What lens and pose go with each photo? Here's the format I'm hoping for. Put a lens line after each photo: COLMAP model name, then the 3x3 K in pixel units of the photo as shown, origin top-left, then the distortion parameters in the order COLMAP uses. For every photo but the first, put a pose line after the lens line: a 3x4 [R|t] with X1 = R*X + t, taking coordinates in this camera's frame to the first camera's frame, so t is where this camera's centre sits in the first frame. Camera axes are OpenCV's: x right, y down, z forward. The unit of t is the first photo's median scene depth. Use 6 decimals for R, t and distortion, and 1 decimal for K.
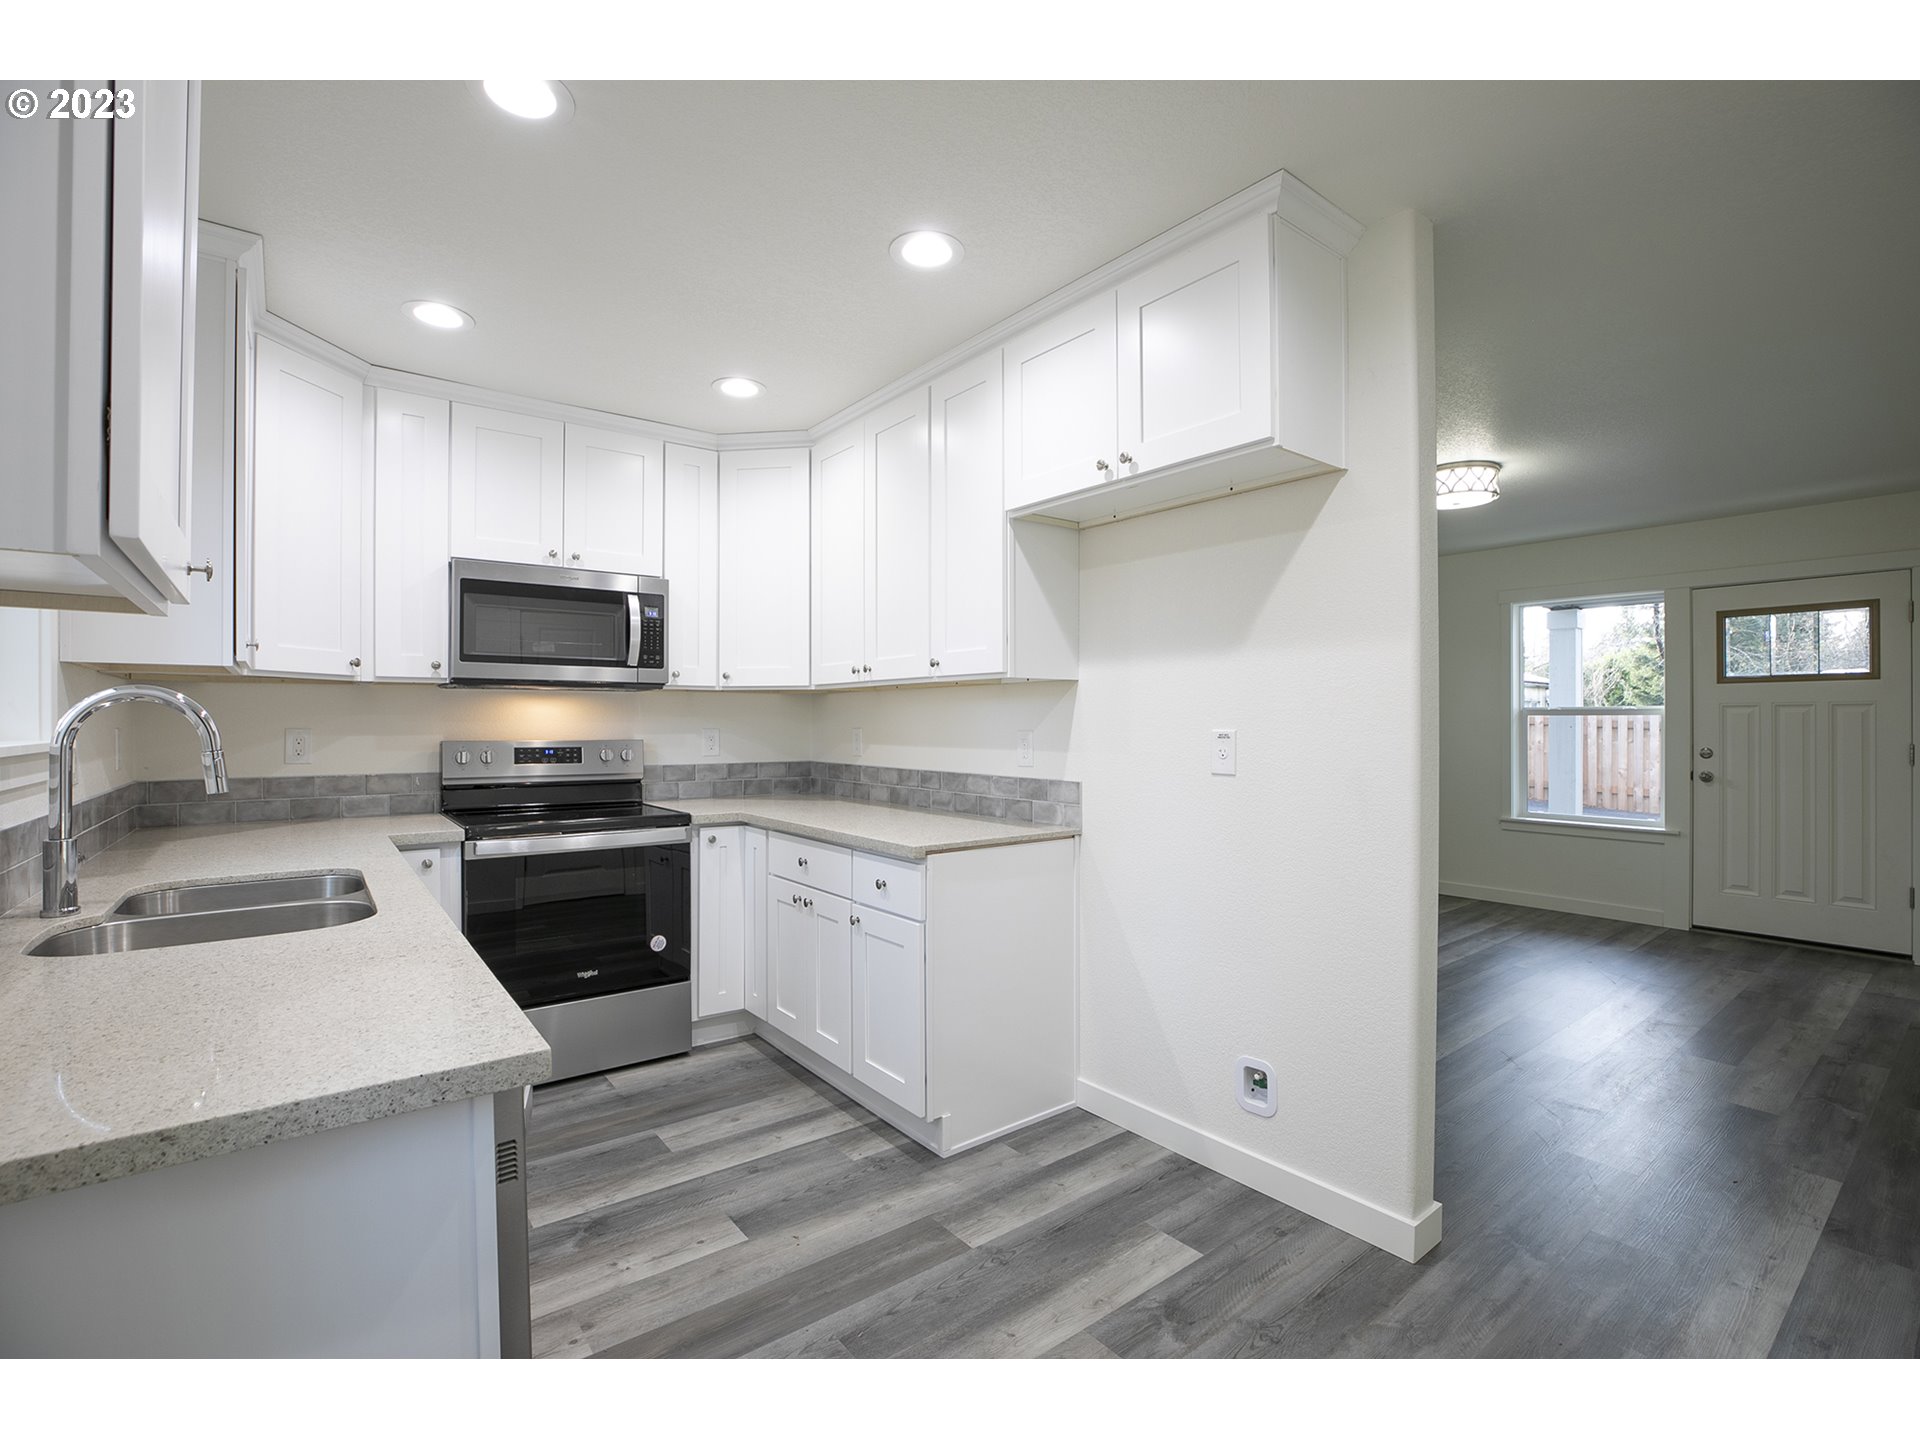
lens RADIAL K [[873.3, 0, 961.7], [0, 873.3, 721.9], [0, 0, 1]] dist [-0.045721, 0.013978]
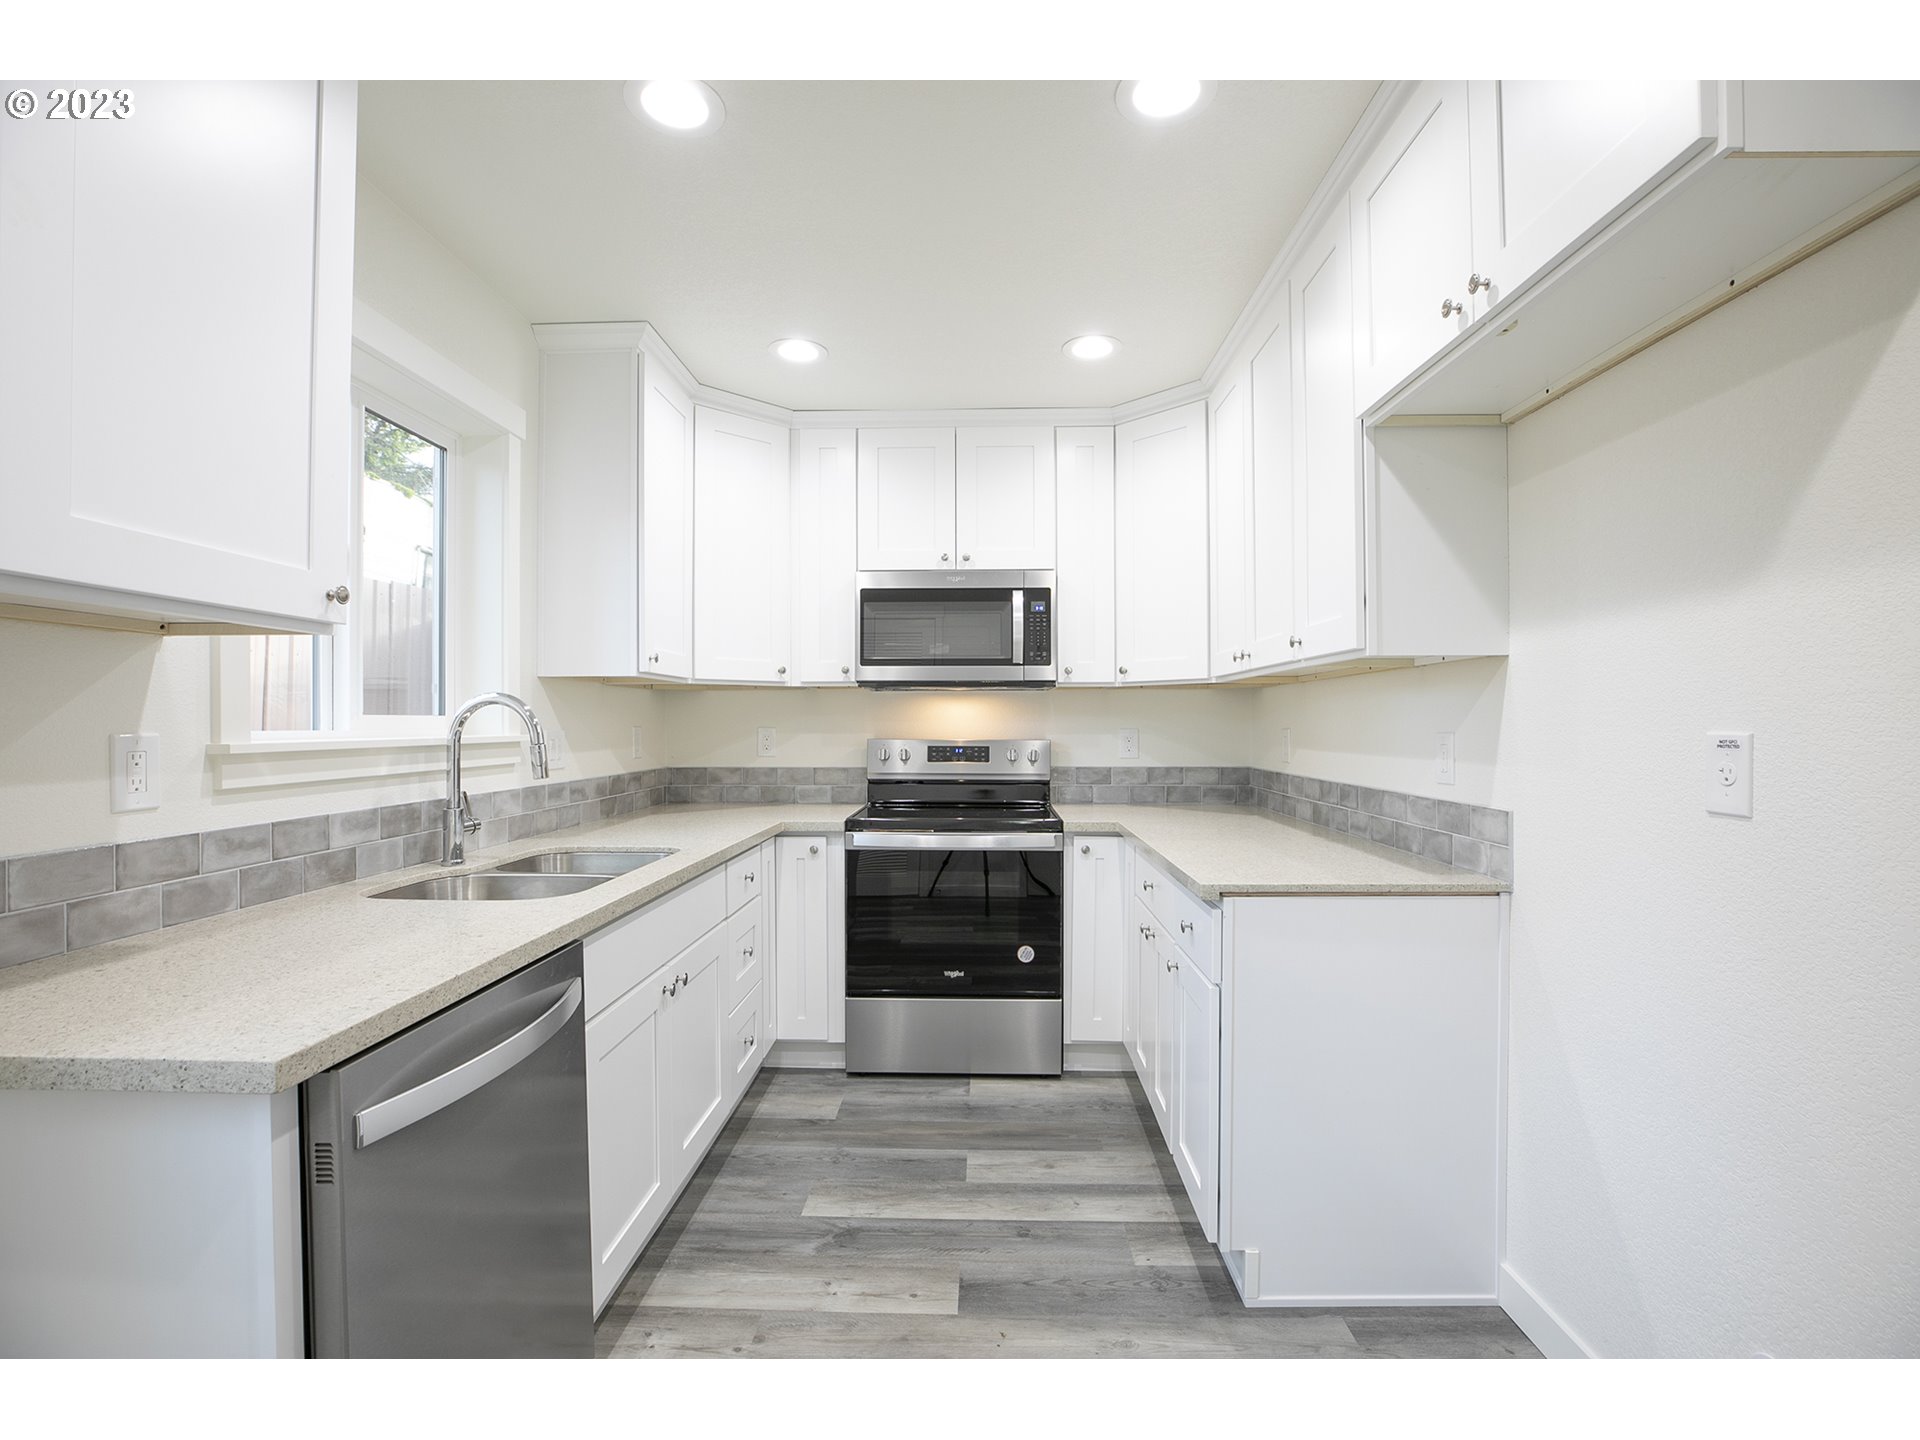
lens RADIAL K [[873.3, 0, 961.7], [0, 873.3, 721.9], [0, 0, 1]] dist [-0.045721, 0.013978]
pose [[0.772099, -0.001882, -0.635500, 0.217614], [0.001453, 0.999998, -0.001195, 0.002060], [0.635501, -0.000001, 0.772100, 0.233975]]
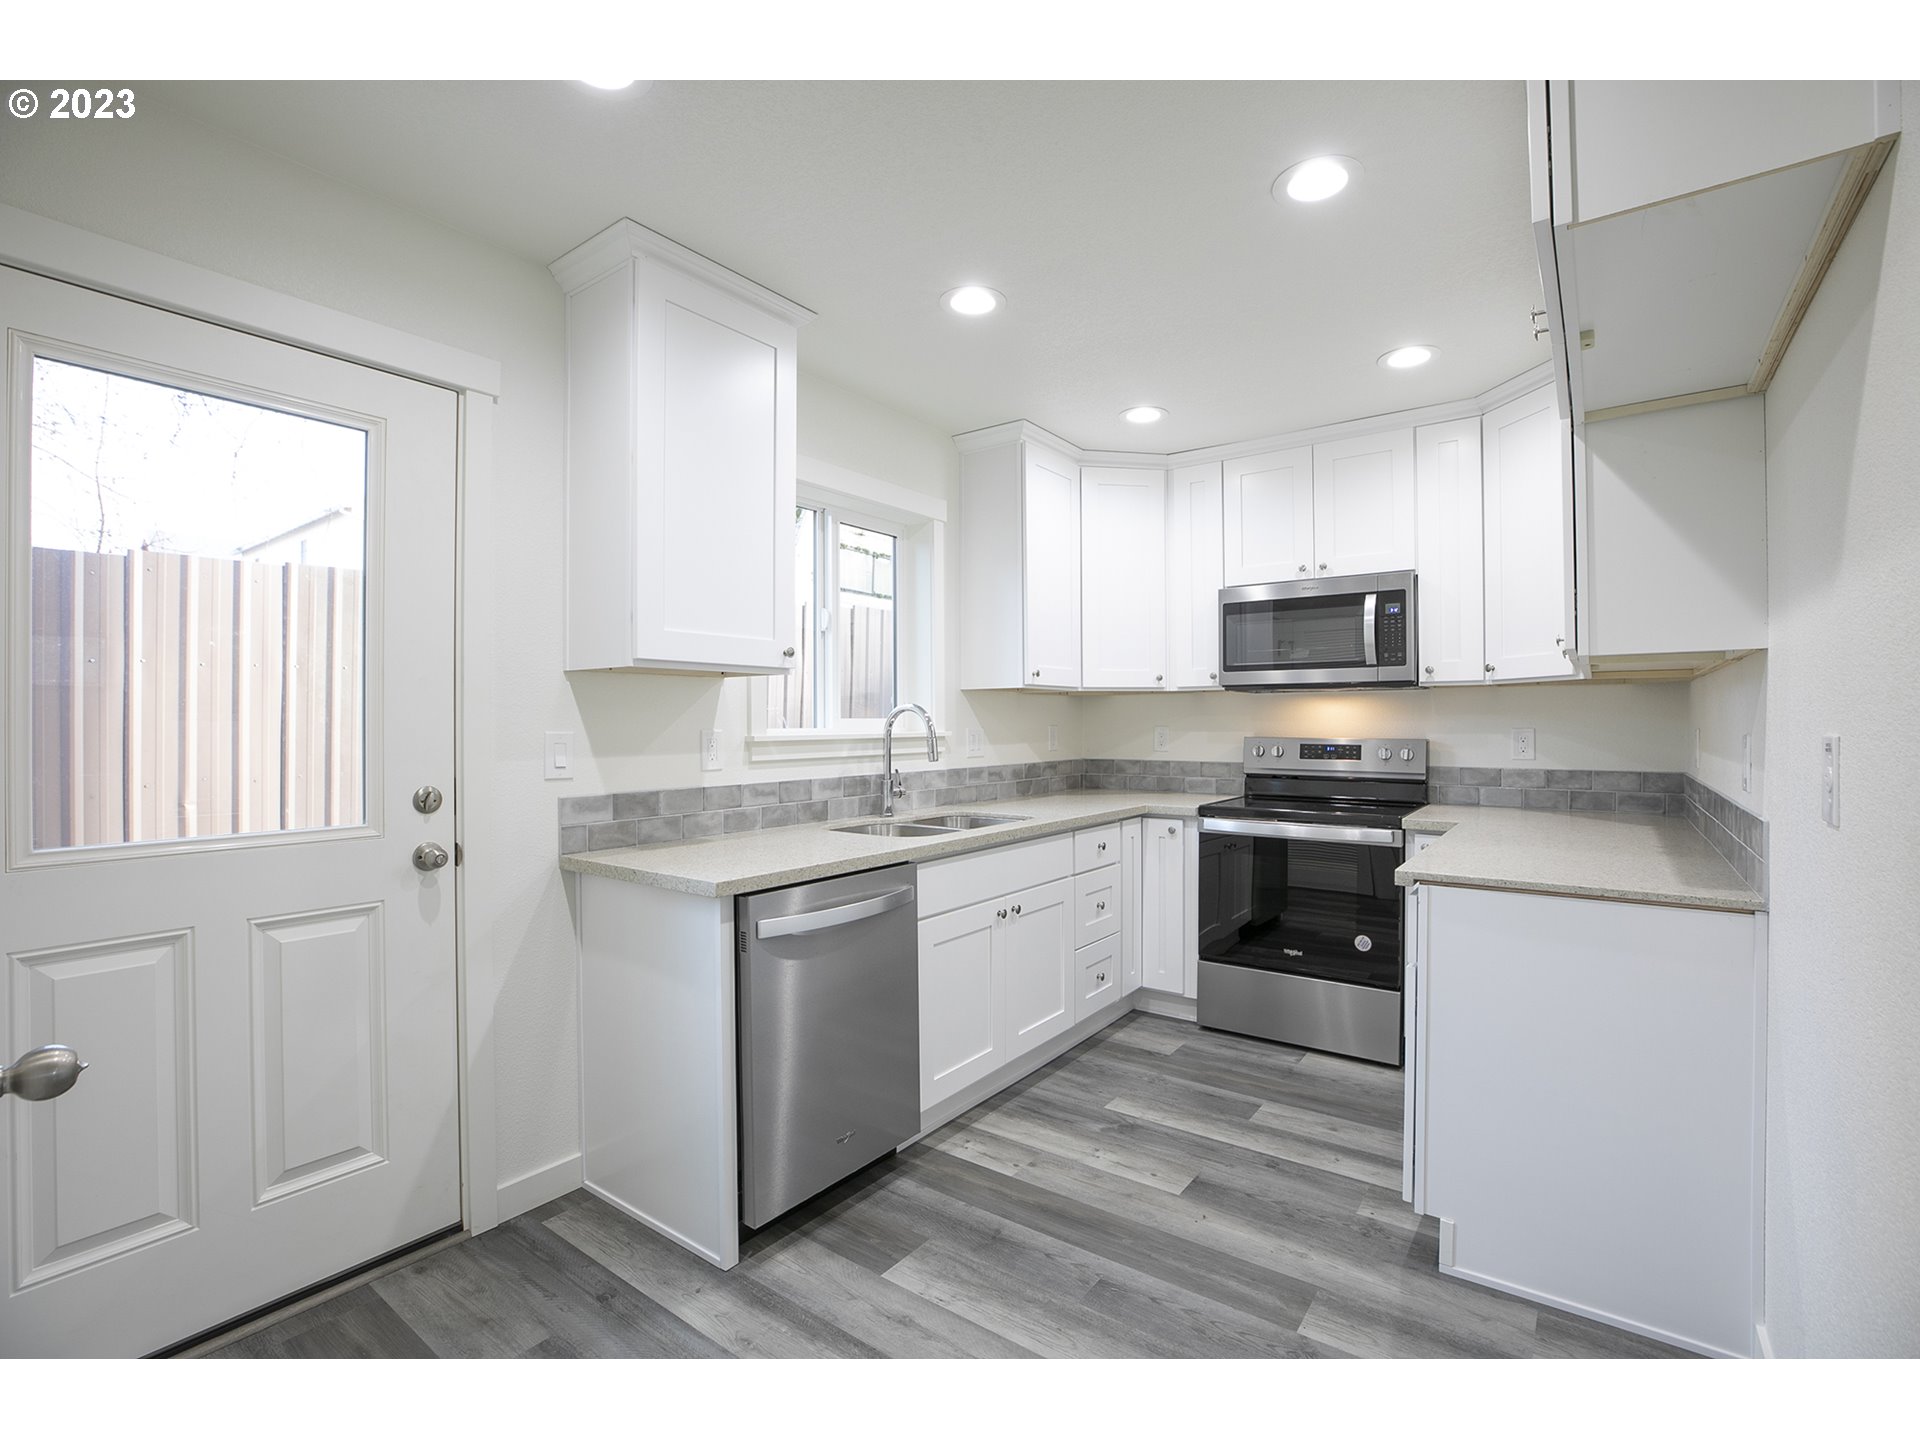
lens RADIAL K [[873.3, 0, 961.7], [0, 873.3, 721.9], [0, 0, 1]] dist [-0.045721, 0.013978]
pose [[0.268050, -0.000616, -0.963405, 0.517206], [0.003268, 0.999995, 0.000270, -0.000599], [0.963399, -0.003221, 0.268051, 0.311938]]
